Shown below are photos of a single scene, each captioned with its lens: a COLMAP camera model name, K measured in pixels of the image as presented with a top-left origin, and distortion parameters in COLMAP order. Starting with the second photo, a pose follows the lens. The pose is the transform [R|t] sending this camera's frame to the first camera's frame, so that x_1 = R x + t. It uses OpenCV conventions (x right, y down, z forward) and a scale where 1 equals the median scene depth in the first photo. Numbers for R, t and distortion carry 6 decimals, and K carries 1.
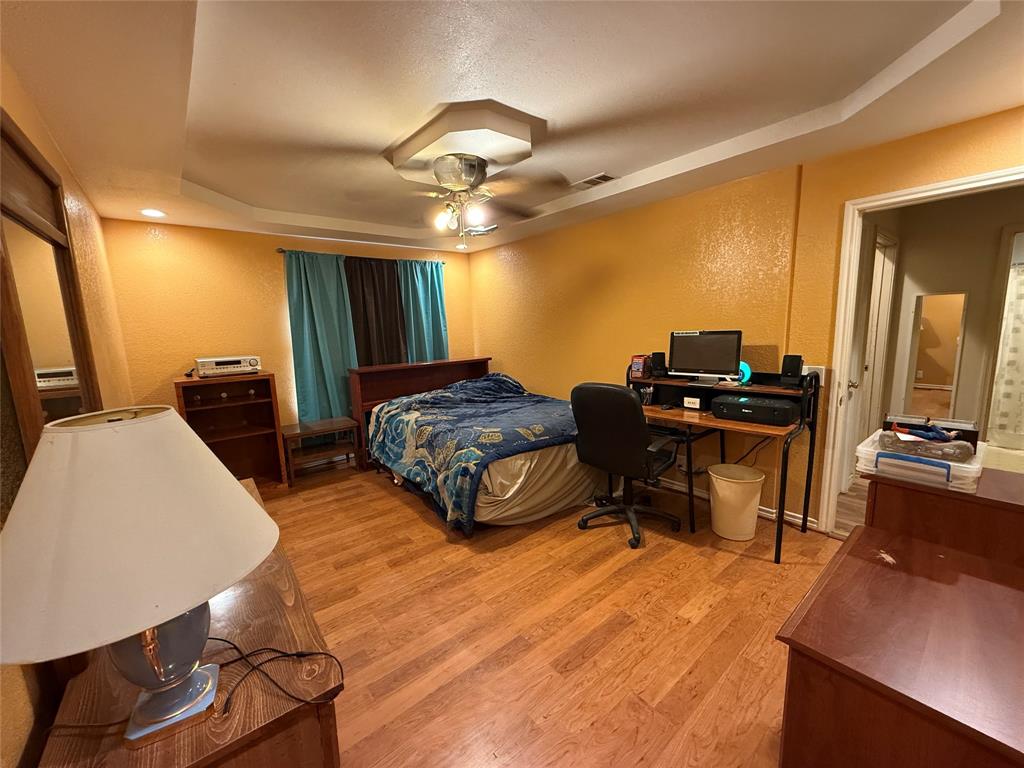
lens RADIAL K [[408.2, 0, 508.3], [0, 408.2, 383.0], [0, 0, 1]] dist [0.000294, -0.000513]
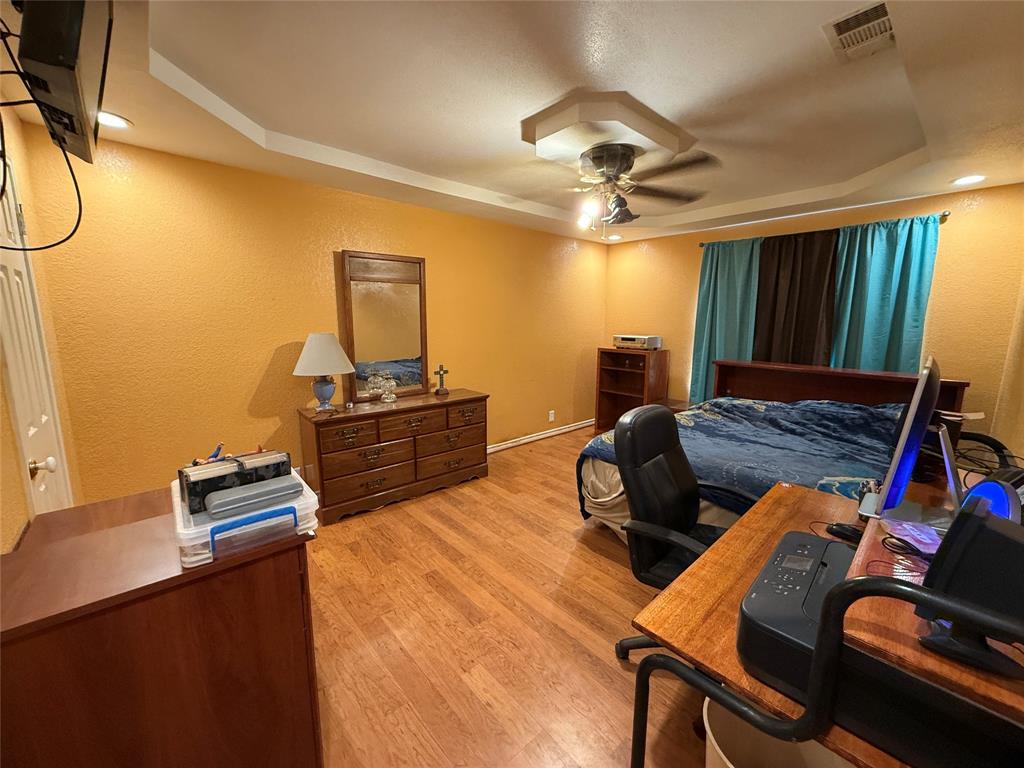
lens RADIAL K [[408.2, 0, 507.4], [0, 408.2, 380.8], [0, 0, 1]] dist [0.000294, -0.000513]
pose [[0.031508, 0.187729, -0.981715, 0.679659], [-0.152139, 0.971659, 0.180923, -0.101792], [0.987857, 0.143656, 0.059176, 0.550713]]
